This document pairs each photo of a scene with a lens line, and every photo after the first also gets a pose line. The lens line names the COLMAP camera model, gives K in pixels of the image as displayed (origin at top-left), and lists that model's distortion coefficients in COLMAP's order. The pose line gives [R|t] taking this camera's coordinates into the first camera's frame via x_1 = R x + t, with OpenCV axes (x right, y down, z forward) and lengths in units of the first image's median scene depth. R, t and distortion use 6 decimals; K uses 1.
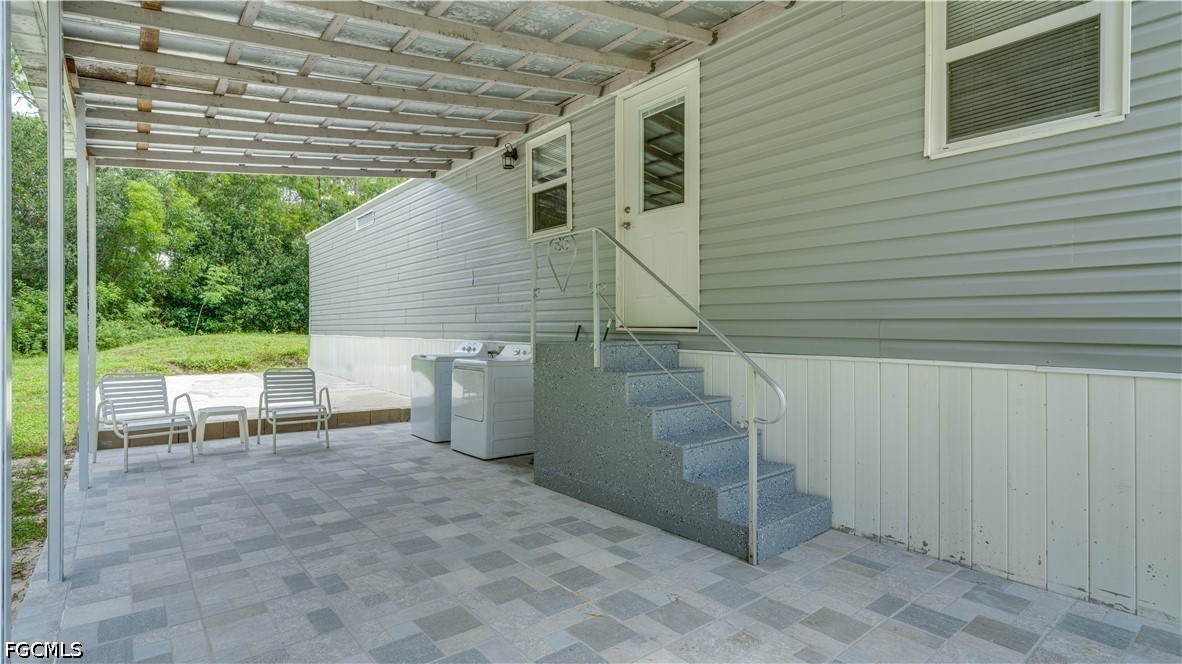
lens RADIAL K [[569.5, 0, 585.7], [0, 569.5, 337.6], [0, 0, 1]] dist [-0.000760, 0.000700]
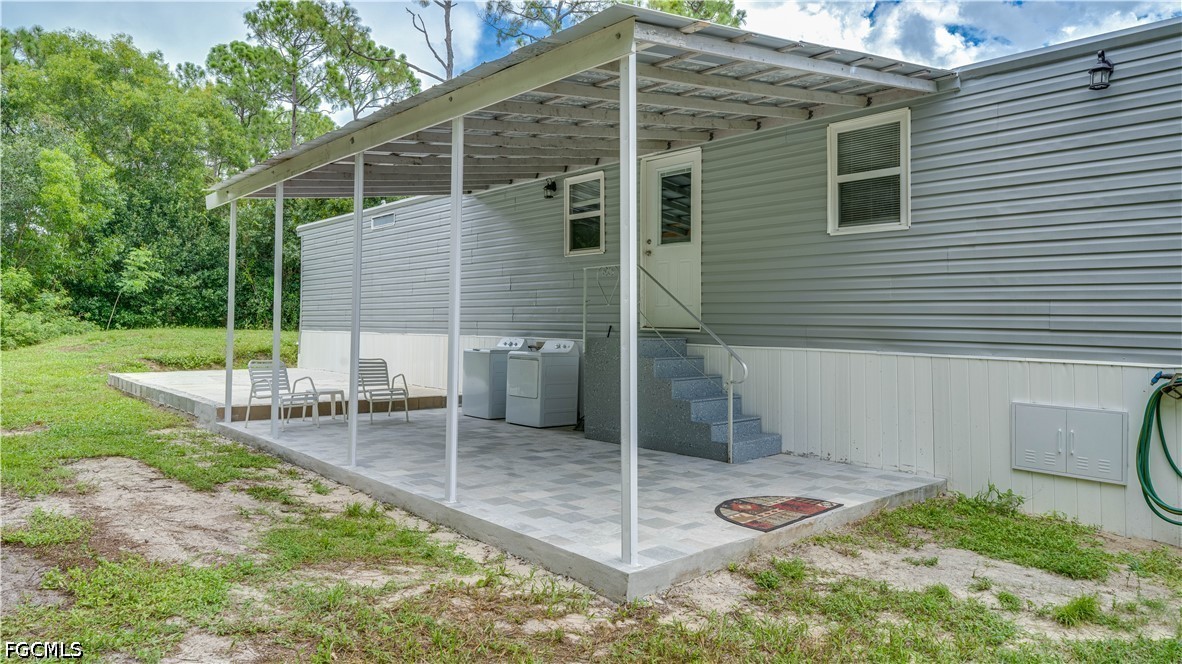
lens RADIAL K [[749.2, 0, 593.4], [0, 749.2, 326.7], [0, 0, 1]] dist [0.004602, 0.001410]
pose [[0.998576, 0.003619, 0.053221, -0.120126], [-0.003119, 0.999950, -0.009473, -0.002003], [-0.053253, 0.009293, 0.998538, -0.610048]]
